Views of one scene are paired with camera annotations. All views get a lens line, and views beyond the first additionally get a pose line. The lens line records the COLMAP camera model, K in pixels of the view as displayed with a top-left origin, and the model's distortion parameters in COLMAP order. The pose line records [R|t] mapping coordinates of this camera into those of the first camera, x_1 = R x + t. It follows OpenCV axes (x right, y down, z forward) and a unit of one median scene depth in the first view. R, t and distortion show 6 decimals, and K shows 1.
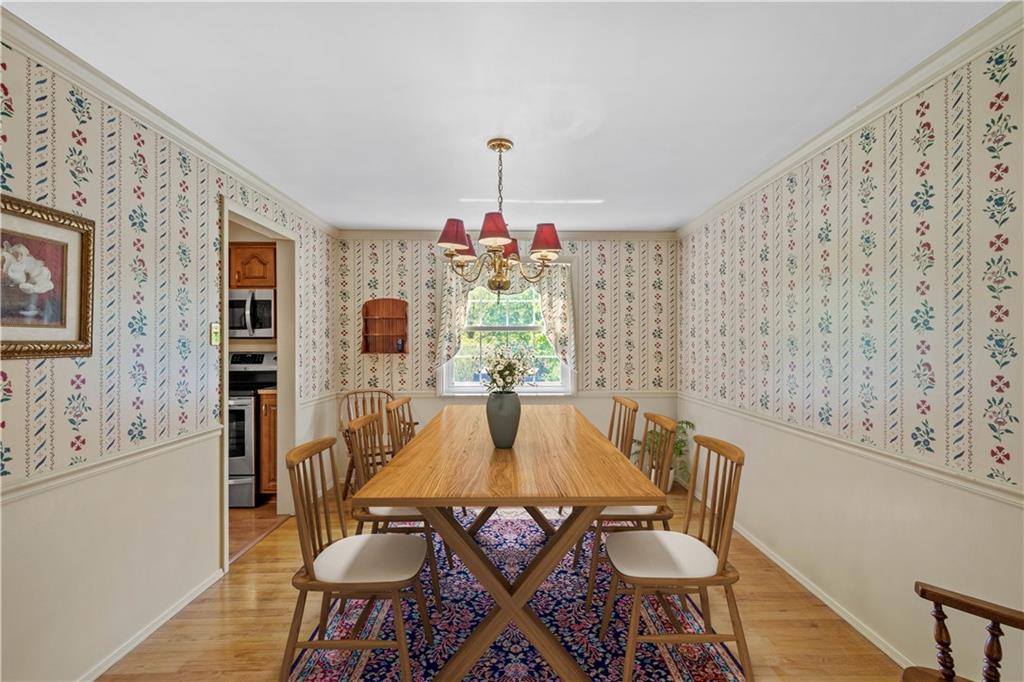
lens RADIAL K [[447.1, 0, 515.0], [0, 447.1, 343.5], [0, 0, 1]] dist [0.003260, -0.000384]
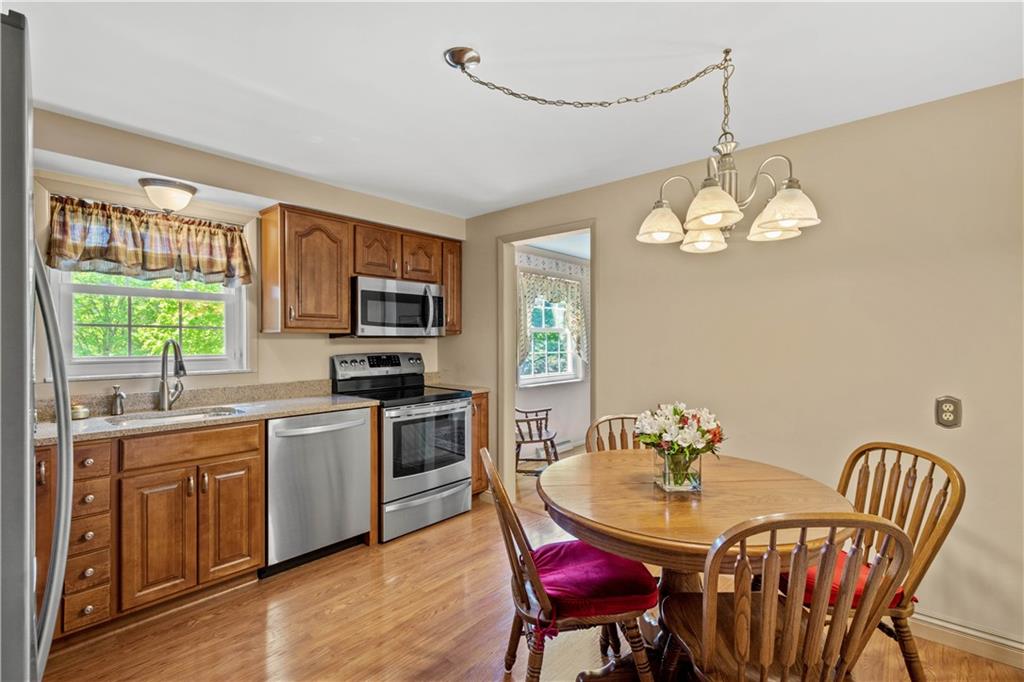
lens RADIAL K [[447.1, 0, 515.0], [0, 447.1, 343.5], [0, 0, 1]] dist [0.003260, -0.000384]
pose [[0.677700, -0.003674, 0.735329, -1.088002], [-0.002263, 0.999972, 0.007082, -0.006035], [-0.735335, -0.006463, 0.677673, 0.236815]]
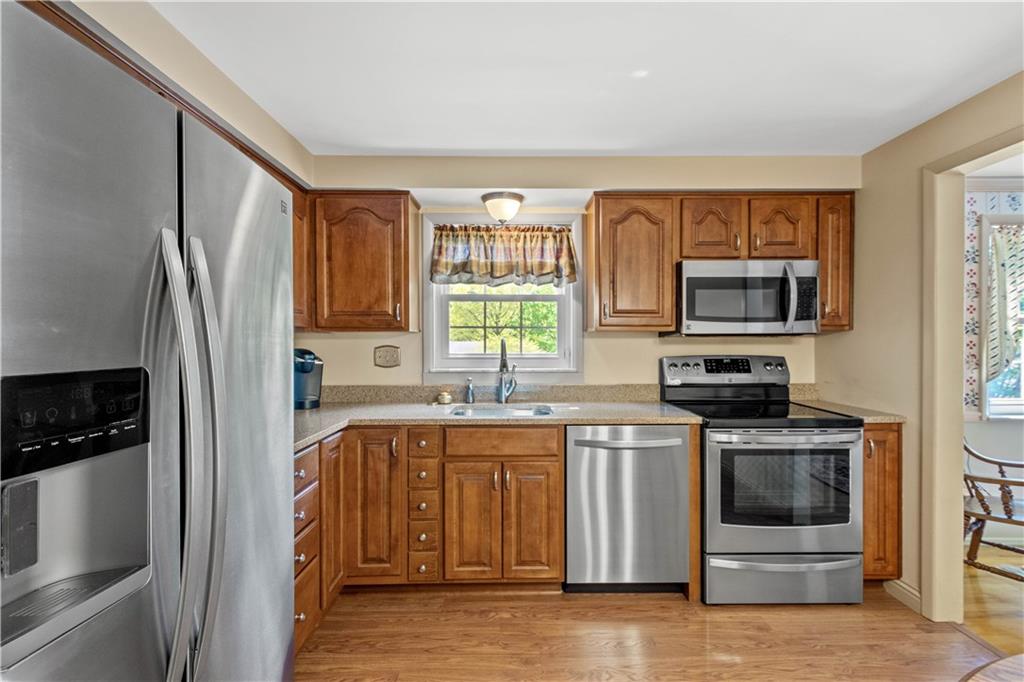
lens RADIAL K [[447.1, 0, 515.0], [0, 447.1, 343.5], [0, 0, 1]] dist [0.003260, -0.000384]
pose [[0.999995, 0.001139, -0.002939, -0.941977], [-0.001110, 0.999951, 0.009884, -0.005867], [0.002950, -0.009881, 0.999947, 0.327551]]
